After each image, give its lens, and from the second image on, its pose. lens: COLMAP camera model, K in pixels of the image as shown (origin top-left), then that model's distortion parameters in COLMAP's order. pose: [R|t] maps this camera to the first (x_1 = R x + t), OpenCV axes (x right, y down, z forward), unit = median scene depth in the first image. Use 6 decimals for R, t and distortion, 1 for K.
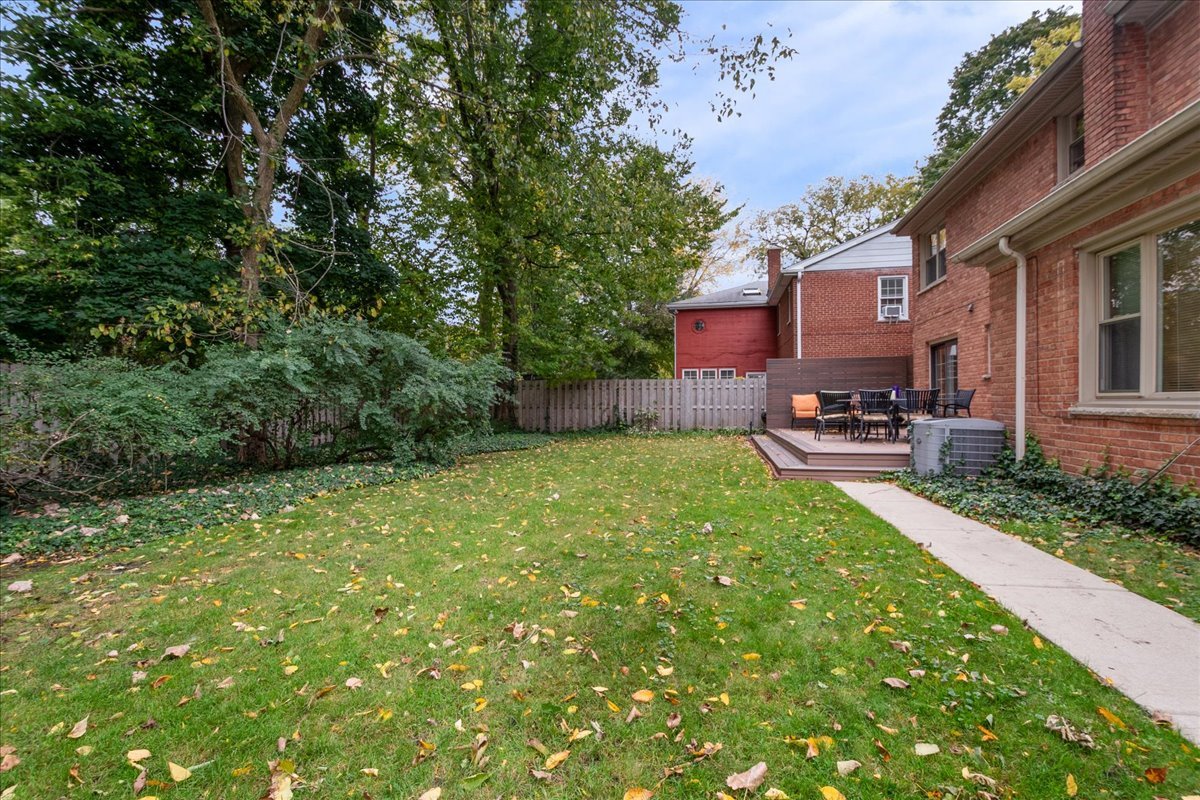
lens RADIAL K [[528.9, 0, 609.2], [0, 528.9, 409.3], [0, 0, 1]] dist [0.004414, -0.000160]
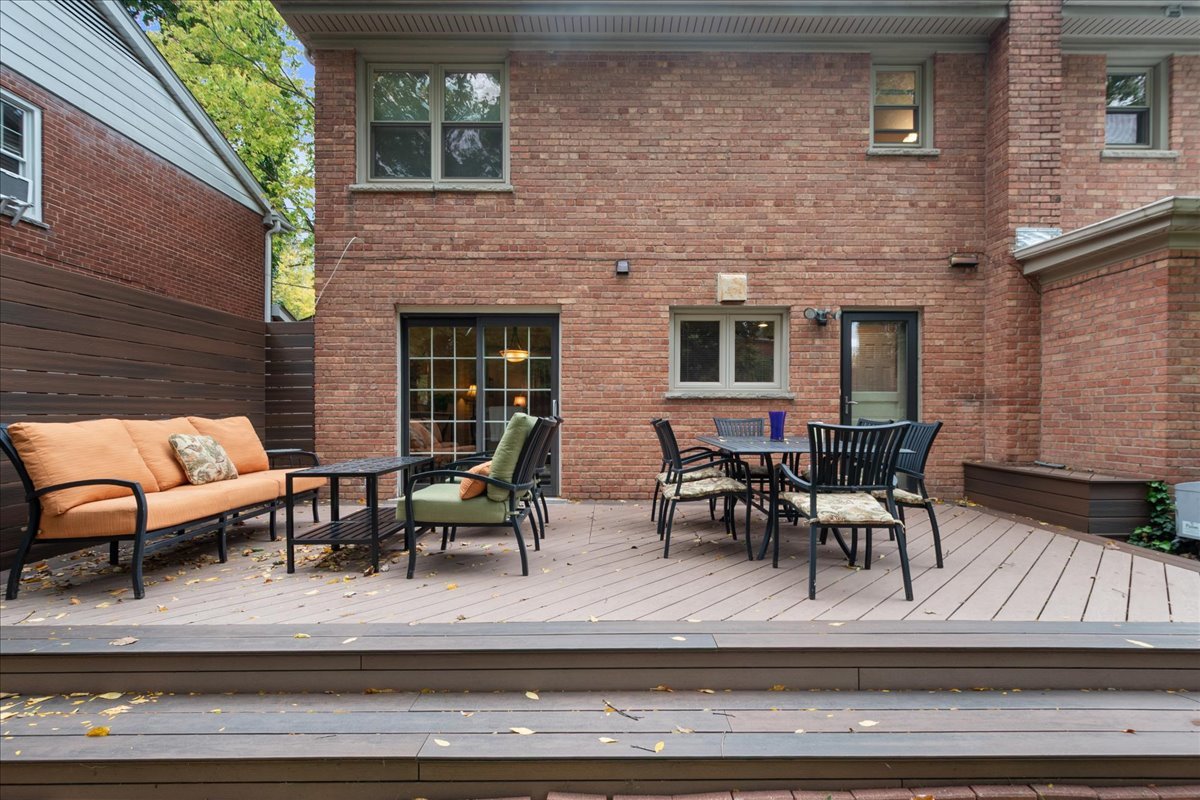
lens RADIAL K [[528.9, 0, 609.2], [0, 528.9, 409.3], [0, 0, 1]] dist [0.004414, -0.000160]
pose [[-0.221805, 0.011991, 0.975017, 0.280699], [0.010524, 0.999896, -0.009903, -0.073639], [-0.975034, 0.008065, -0.221908, 2.137224]]
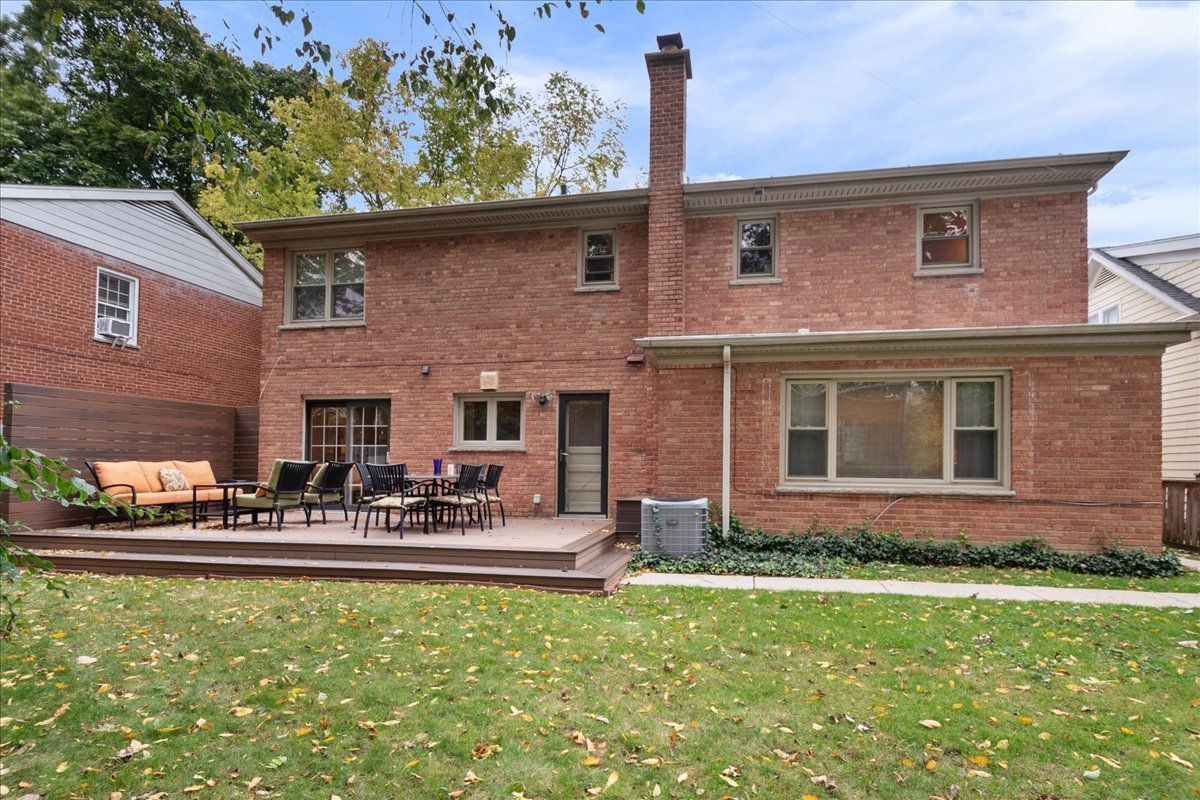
lens RADIAL K [[630.6, 0, 627.5], [0, 630.6, 433.2], [0, 0, 1]] dist [0.010314, -0.000135]
pose [[-0.014479, 0.052540, 0.998514, -0.701042], [0.005368, 0.998608, -0.052468, -0.053662], [-0.999881, 0.004600, -0.014741, 1.275506]]
